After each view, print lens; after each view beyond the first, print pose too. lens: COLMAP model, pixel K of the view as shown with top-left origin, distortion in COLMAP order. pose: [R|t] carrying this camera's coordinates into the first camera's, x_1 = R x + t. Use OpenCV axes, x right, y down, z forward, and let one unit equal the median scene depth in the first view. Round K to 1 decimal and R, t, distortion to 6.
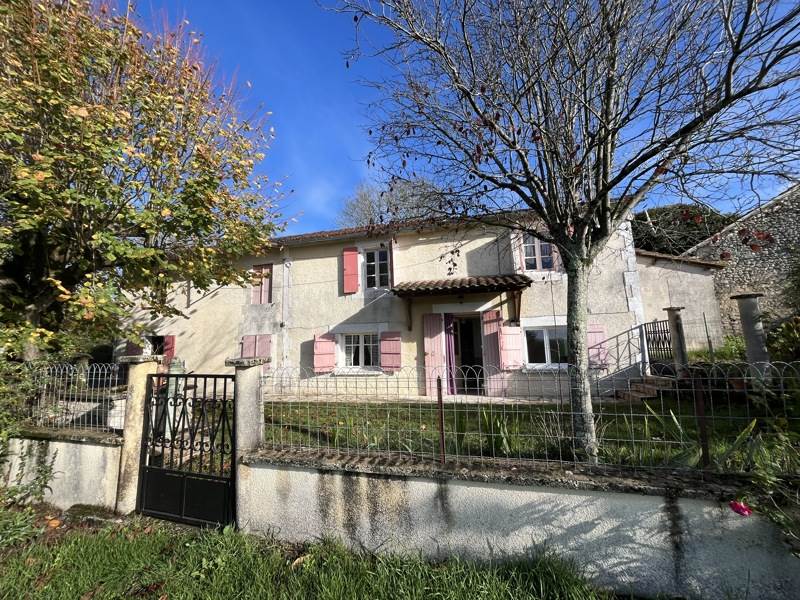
lens RADIAL K [[323.2, 0, 400.0], [0, 323.2, 300.0], [0, 0, 1]] dist [-0.001070, -0.000049]
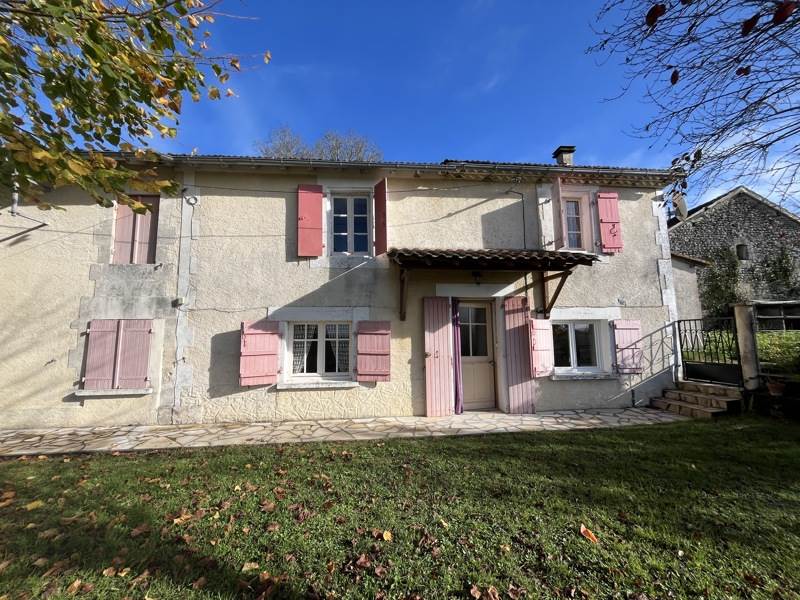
lens RADIAL K [[323.2, 0, 400.0], [0, 323.2, 300.0], [0, 0, 1]] dist [-0.001070, -0.000049]
pose [[0.946261, 0.050777, 0.319393, -0.187122], [-0.059834, 0.998035, 0.018601, 0.040129], [-0.317821, -0.036712, 0.947440, 0.361310]]
